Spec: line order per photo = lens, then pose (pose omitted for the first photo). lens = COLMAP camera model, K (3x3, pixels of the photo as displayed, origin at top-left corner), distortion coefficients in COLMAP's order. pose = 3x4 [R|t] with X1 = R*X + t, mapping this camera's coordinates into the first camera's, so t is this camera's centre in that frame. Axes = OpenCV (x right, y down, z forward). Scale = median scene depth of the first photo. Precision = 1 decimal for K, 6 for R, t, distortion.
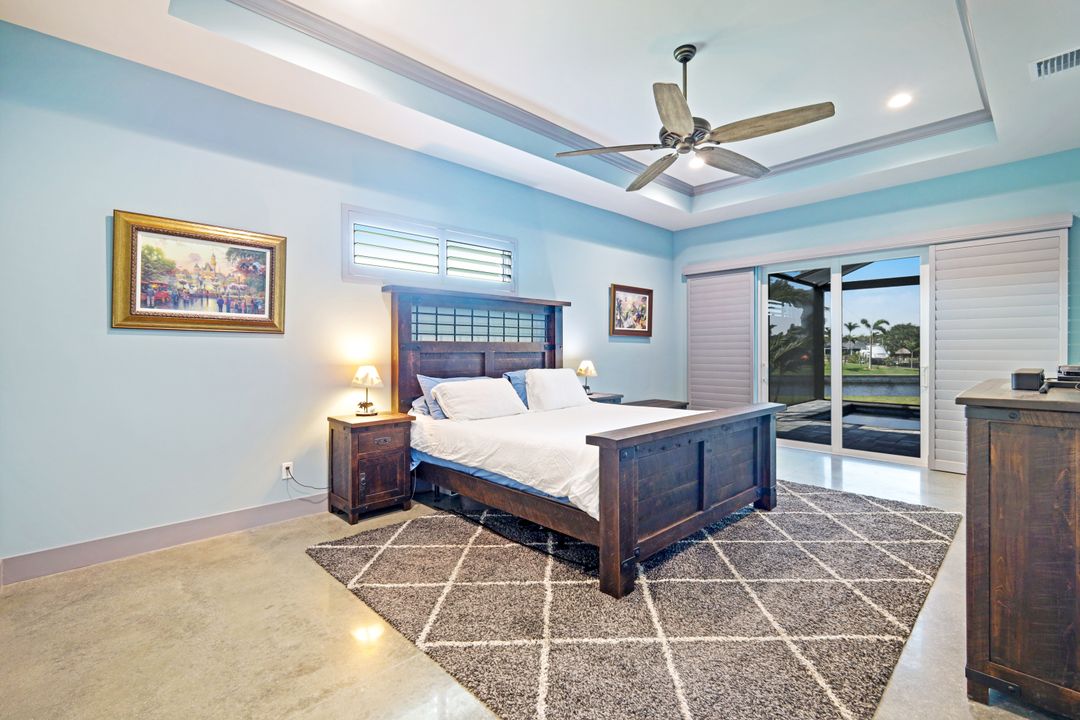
lens RADIAL K [[484.1, 0, 560.2], [0, 484.1, 359.7], [0, 0, 1]] dist [0.004802, -0.001621]
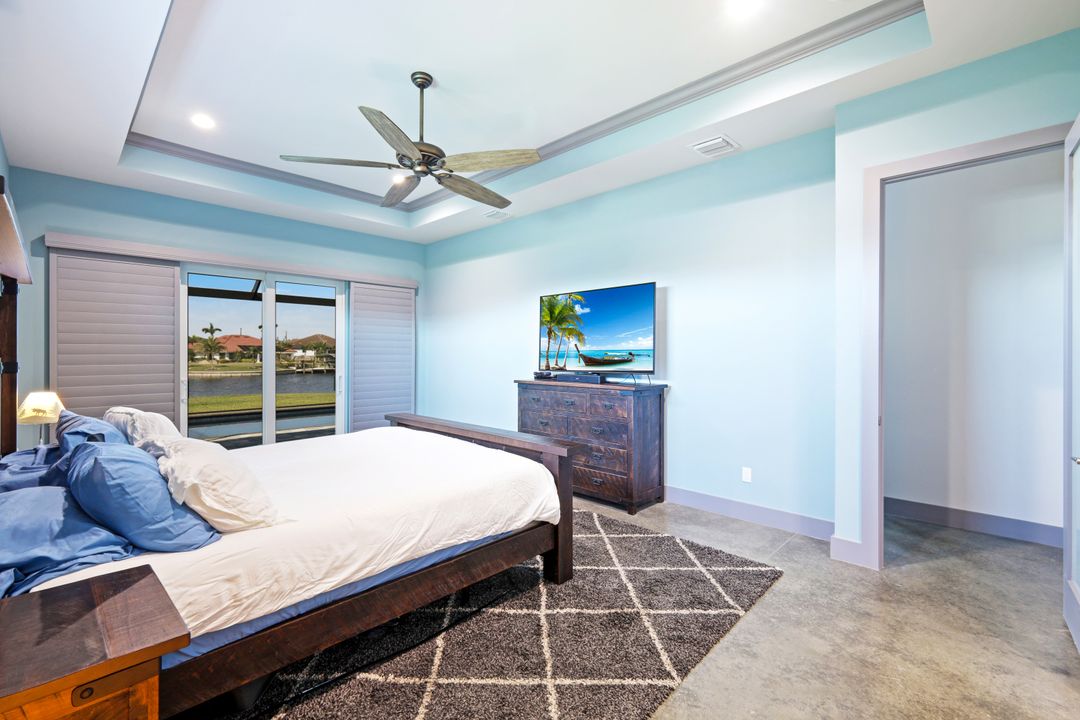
lens RADIAL K [[484.1, 0, 530.9], [0, 484.1, 350.2], [0, 0, 1]] dist [0.004802, -0.001621]
pose [[-0.037506, 0.009223, 0.999254, -0.999907], [0.005235, 0.999946, -0.009033, -0.060389], [-0.999283, 0.004892, -0.037552, 1.048219]]
